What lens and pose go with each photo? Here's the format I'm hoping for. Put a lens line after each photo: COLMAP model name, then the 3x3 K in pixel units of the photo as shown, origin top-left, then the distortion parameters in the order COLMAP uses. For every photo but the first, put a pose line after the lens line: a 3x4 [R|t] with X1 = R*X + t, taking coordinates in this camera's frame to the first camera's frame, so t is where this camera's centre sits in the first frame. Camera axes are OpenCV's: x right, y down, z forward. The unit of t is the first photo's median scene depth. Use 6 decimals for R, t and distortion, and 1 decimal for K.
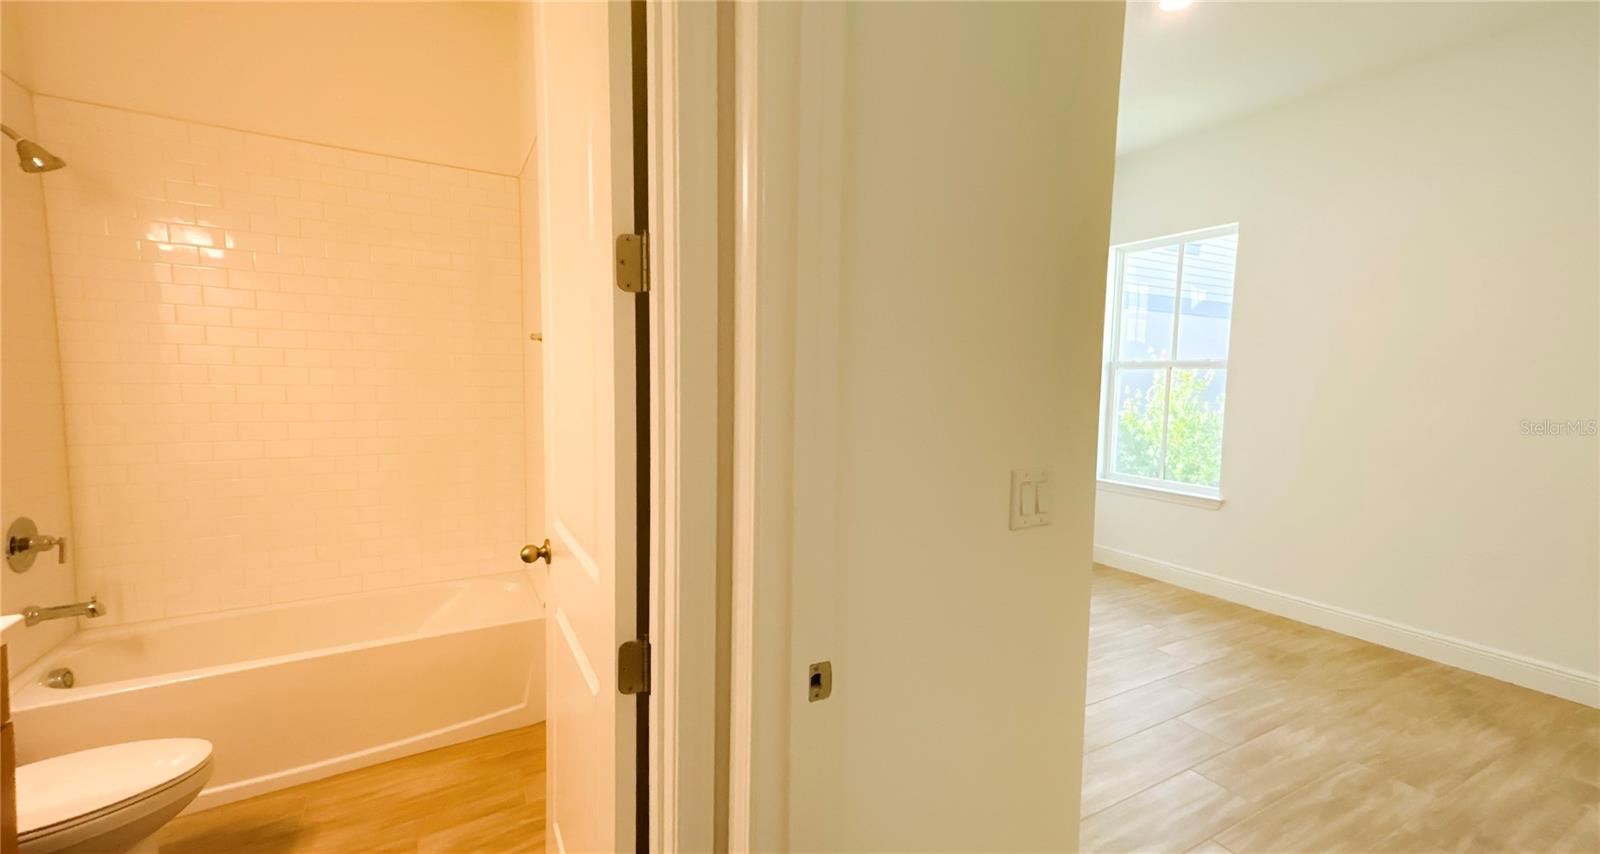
lens RADIAL K [[623.7, 0, 798.1], [0, 623.7, 434.7], [0, 0, 1]] dist [0.026845, 0.001408]
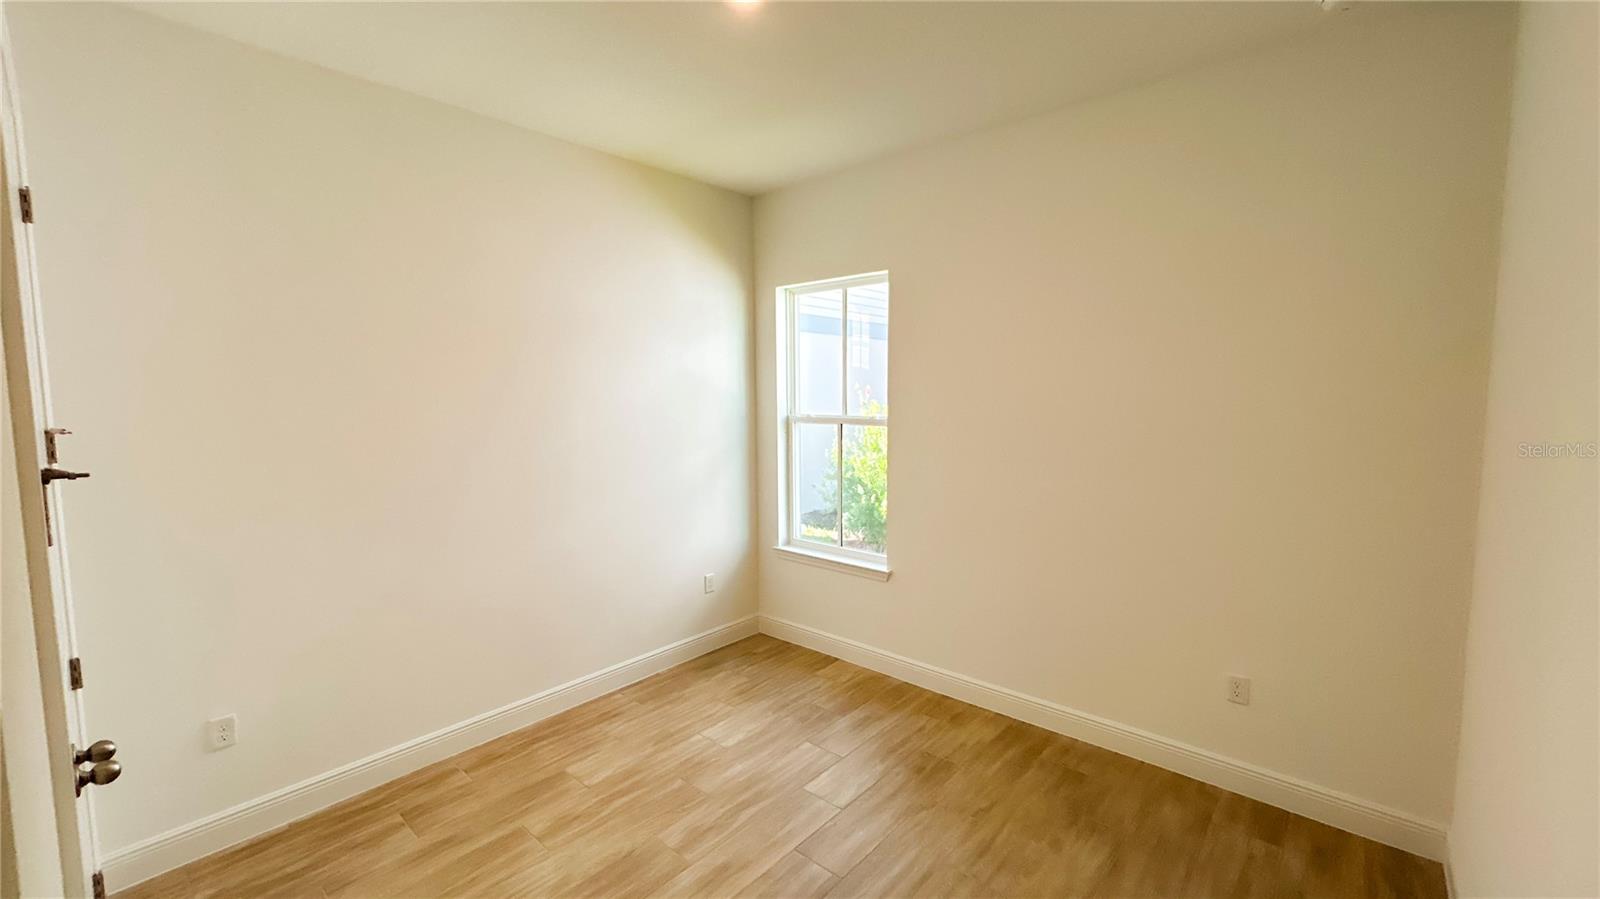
lens RADIAL K [[640.1, 0, 794.3], [0, 640.1, 448.0], [0, 0, 1]] dist [-0.022251, -0.000016]
pose [[0.939084, -0.048676, 0.340222, 0.235552], [0.050640, 0.998712, 0.003110, -0.085849], [-0.339935, 0.014309, 0.940340, 0.173064]]
